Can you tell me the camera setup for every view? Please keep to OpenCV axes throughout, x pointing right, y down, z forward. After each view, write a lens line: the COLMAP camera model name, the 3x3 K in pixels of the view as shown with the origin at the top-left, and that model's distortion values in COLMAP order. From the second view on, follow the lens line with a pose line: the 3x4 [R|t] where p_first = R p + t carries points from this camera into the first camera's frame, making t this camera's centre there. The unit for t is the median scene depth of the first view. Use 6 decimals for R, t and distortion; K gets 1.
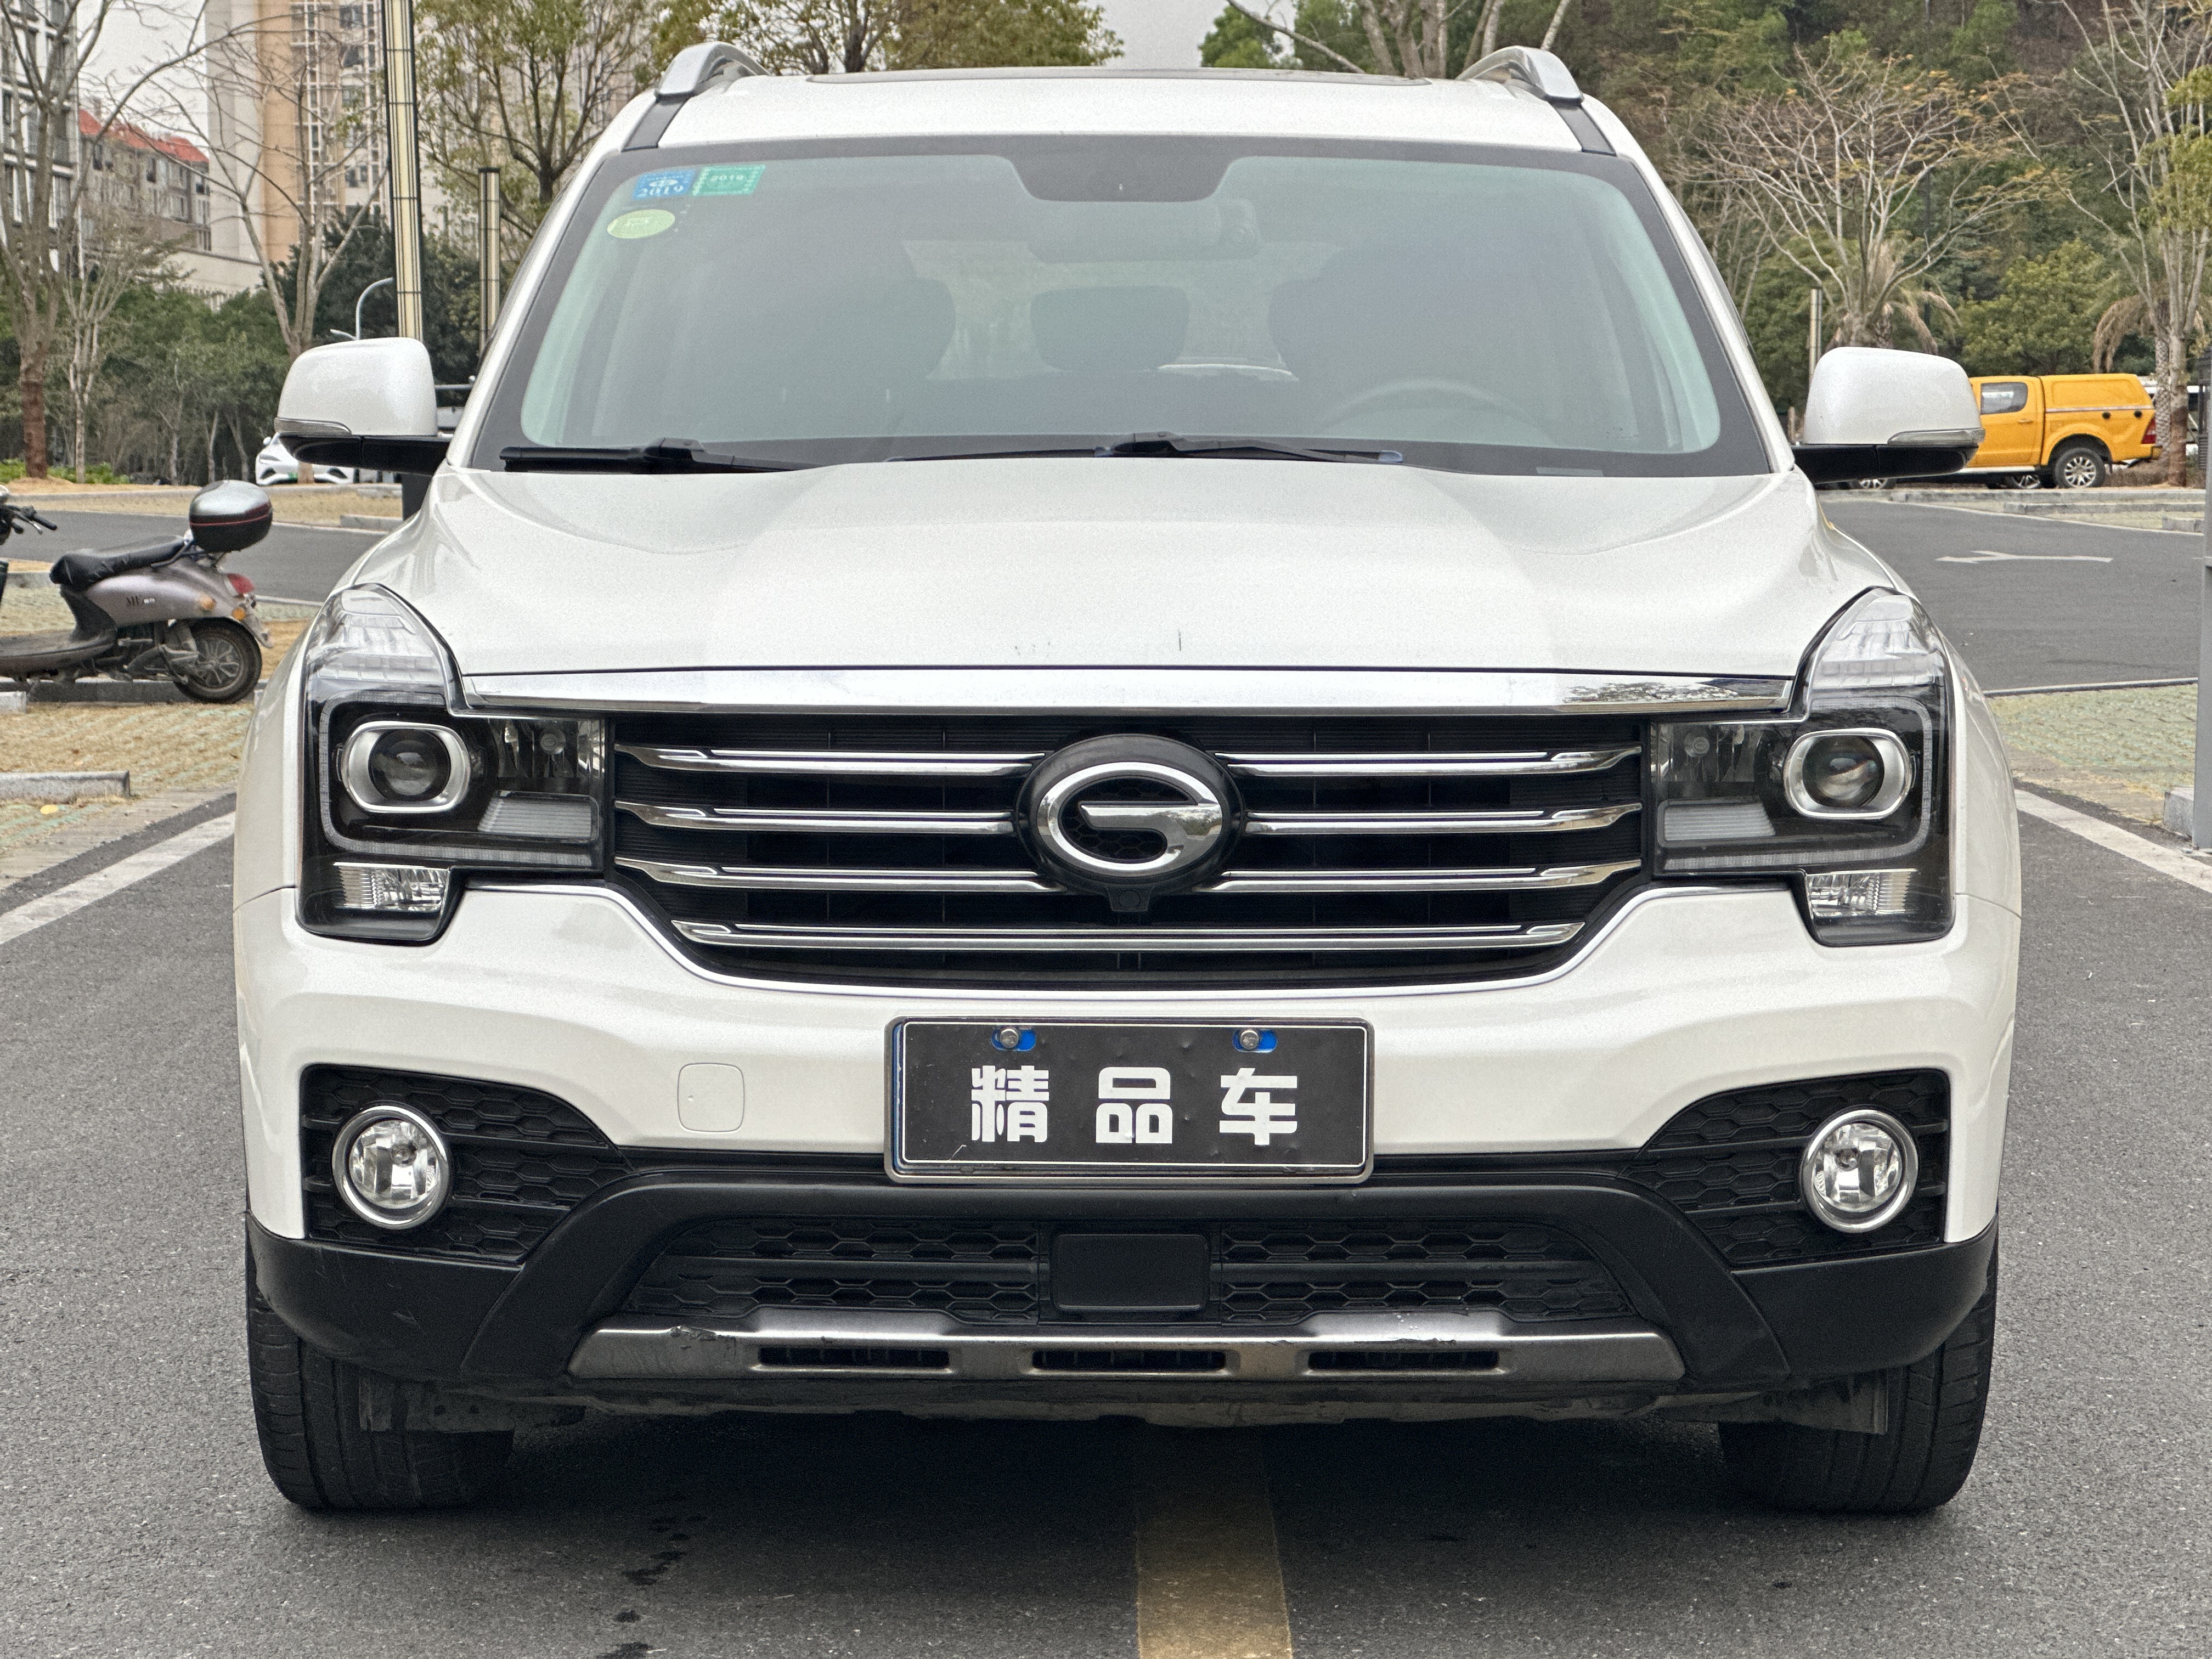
lens RADIAL K [[4819.7, 0, 1095.3], [0, 4819.7, 830.9], [0, 0, 1]] dist [0.149887, 0.000000]
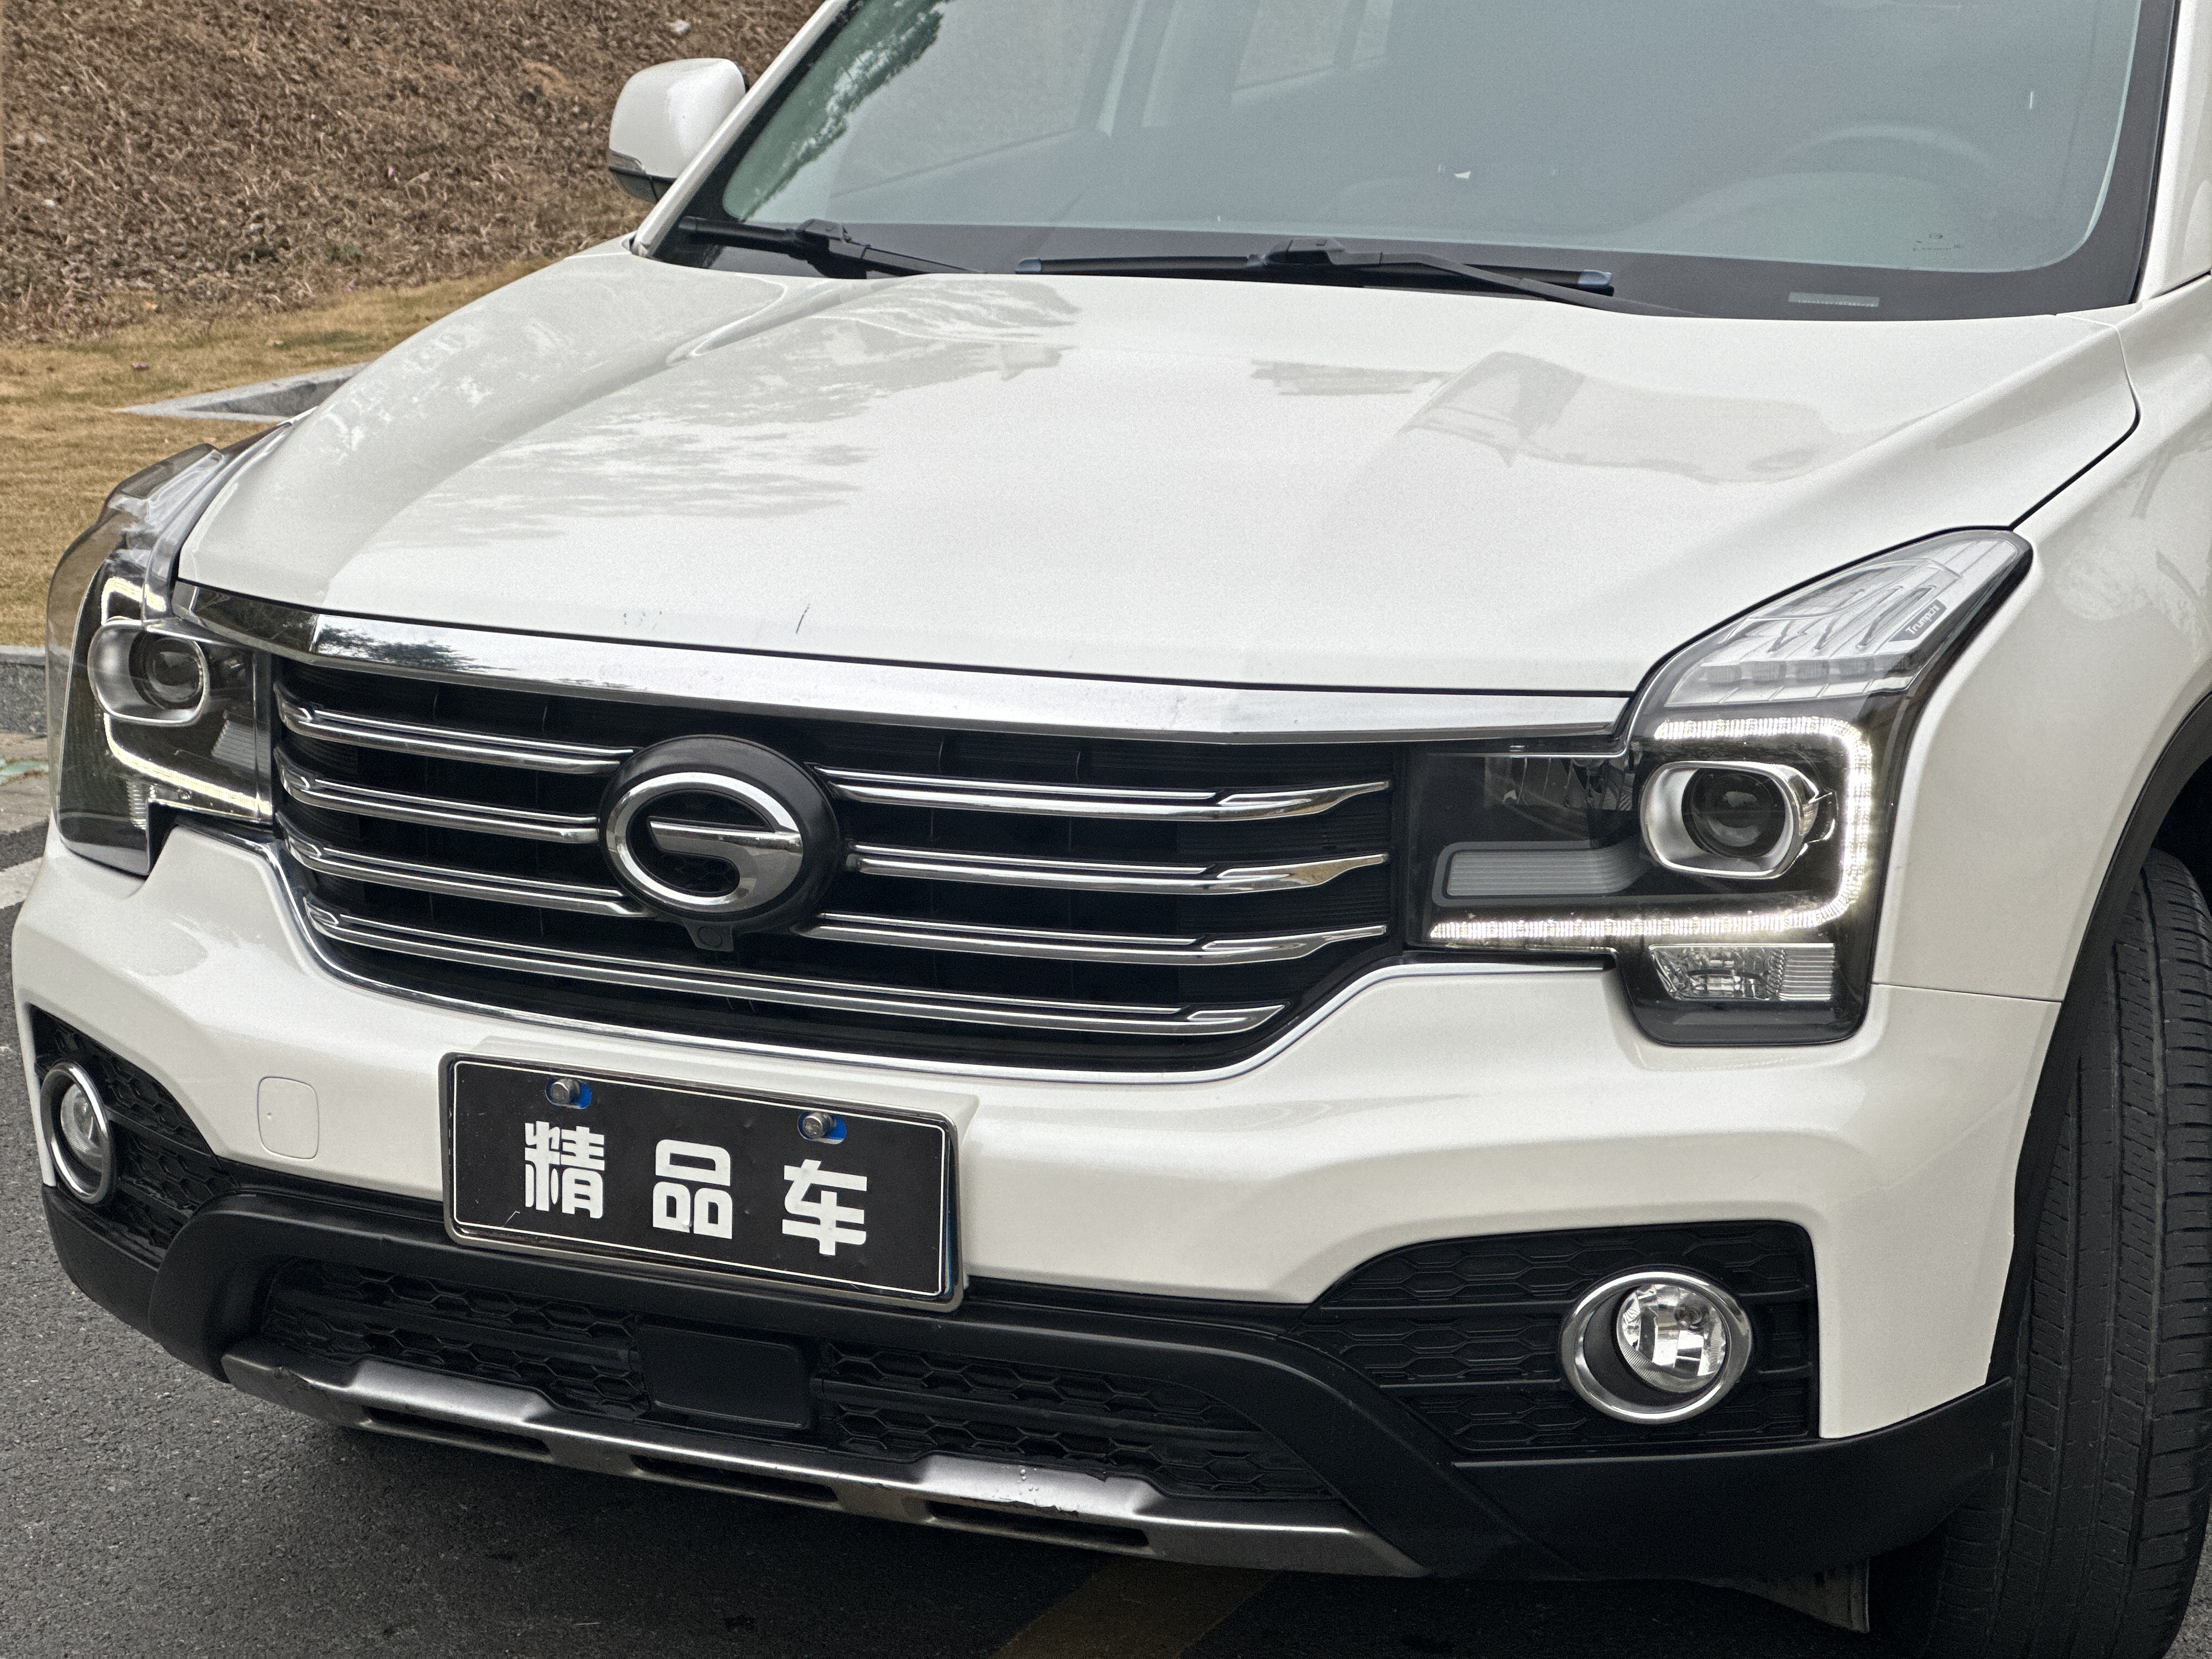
lens RADIAL K [[4819.7, 0, 1101.6], [0, 4819.7, 844.8], [0, 0, 1]] dist [0.149887, 0.000000]
pose [[0.899274, 0.087630, -0.428517, 0.412722], [-0.027641, 0.989152, 0.144272, -0.120145], [0.436511, -0.117896, 0.891941, 0.298173]]
